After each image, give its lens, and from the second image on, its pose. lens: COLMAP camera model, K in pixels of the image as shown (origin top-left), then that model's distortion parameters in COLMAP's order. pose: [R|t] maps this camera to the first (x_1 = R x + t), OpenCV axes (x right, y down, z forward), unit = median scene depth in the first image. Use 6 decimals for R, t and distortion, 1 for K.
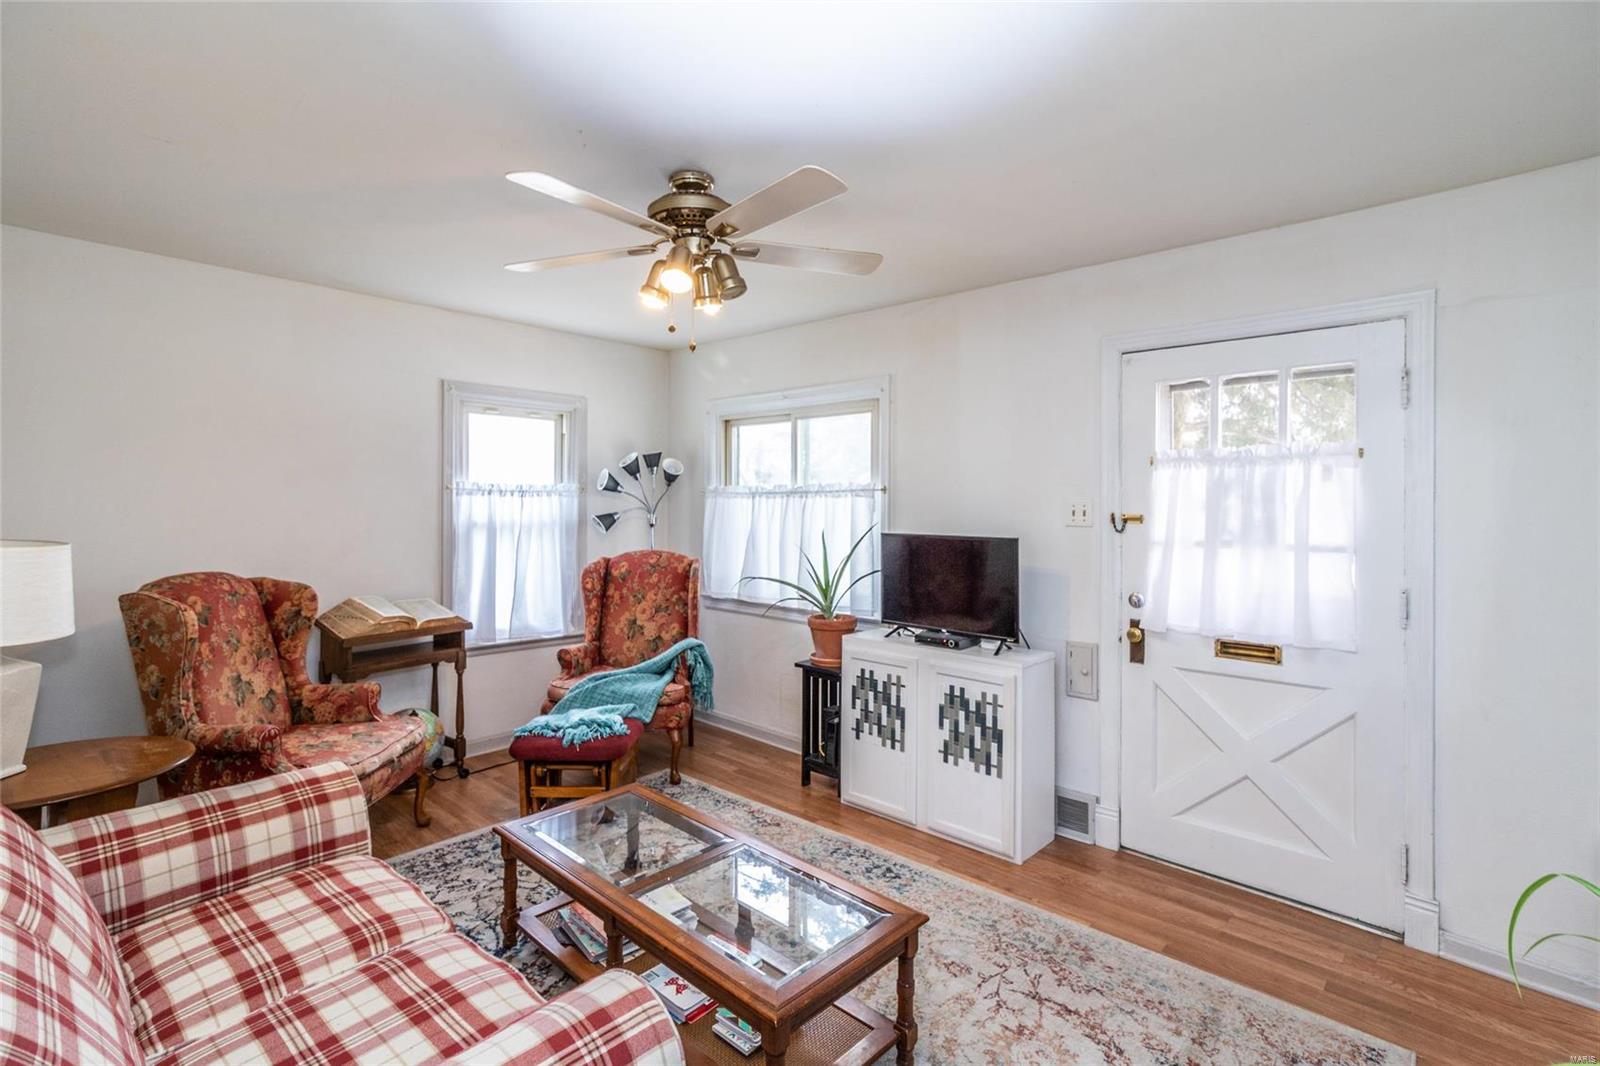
lens RADIAL K [[763.9, 0, 805.3], [0, 763.9, 500.5], [0, 0, 1]] dist [-0.004583, -0.000746]
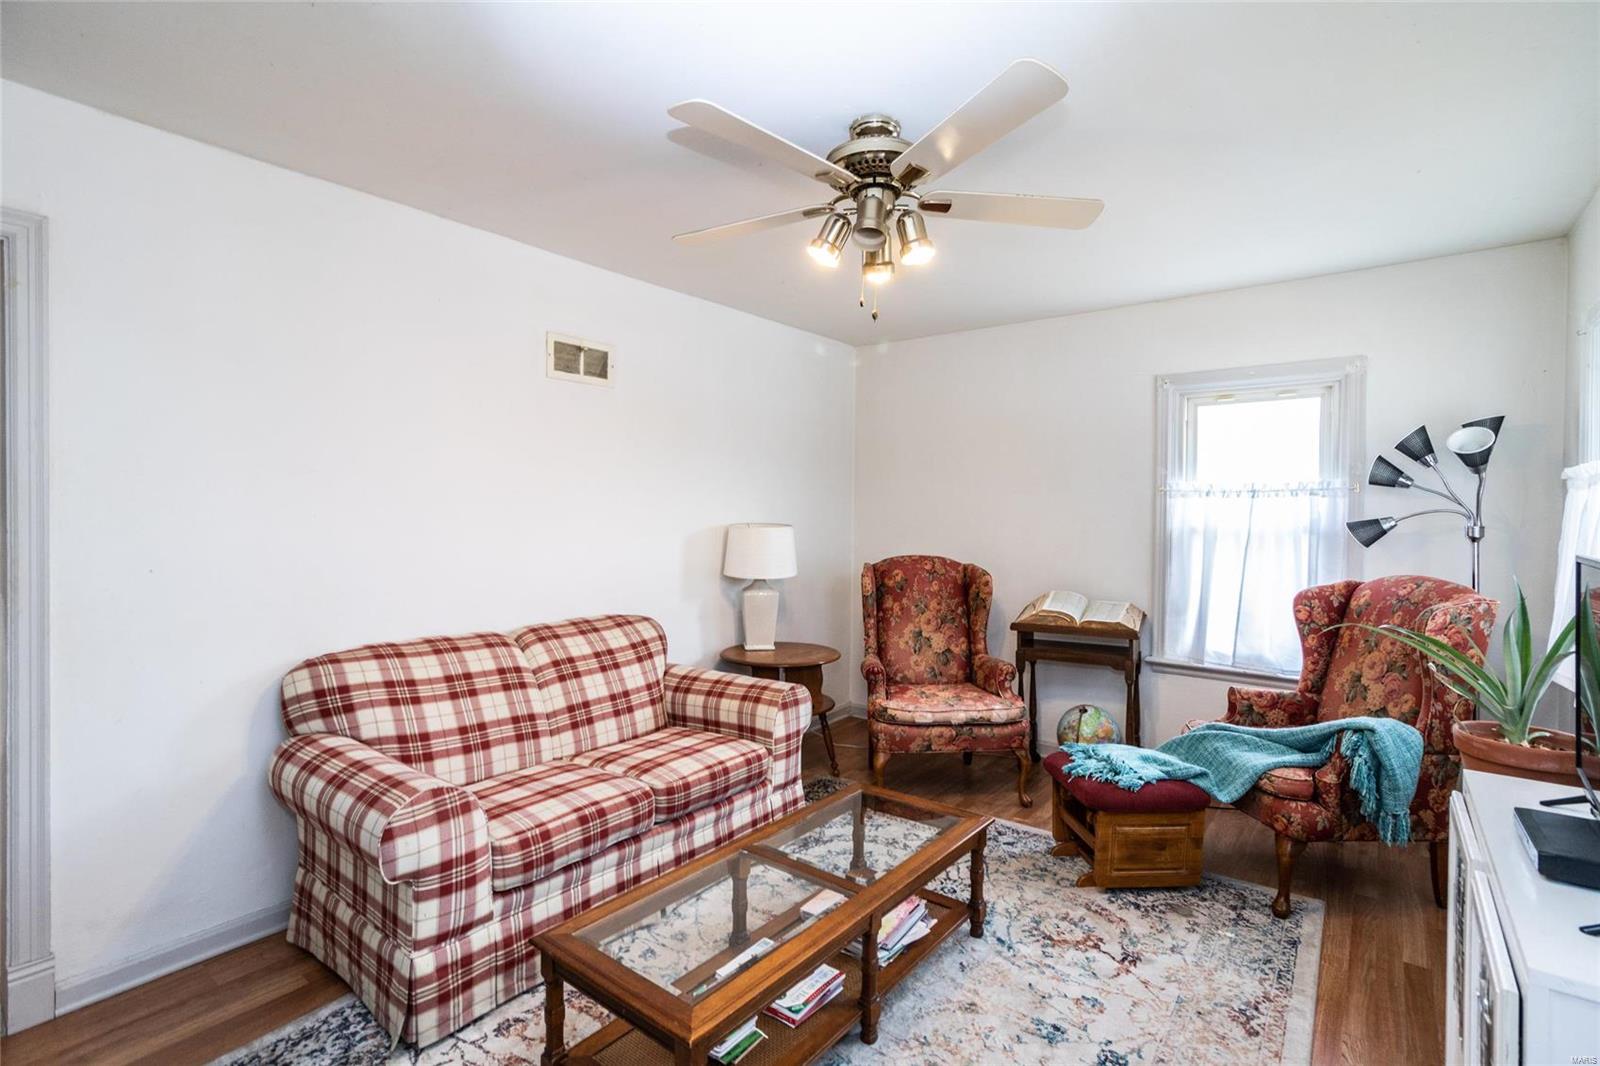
lens RADIAL K [[745.2, 0, 799.3], [0, 745.2, 512.5], [0, 0, 1]] dist [0.000000, 0.000016]
pose [[0.093130, -0.007112, -0.995629, 0.495785], [-0.001197, 0.999973, -0.007255, 0.022896], [0.995653, 0.001867, 0.093119, 0.573292]]
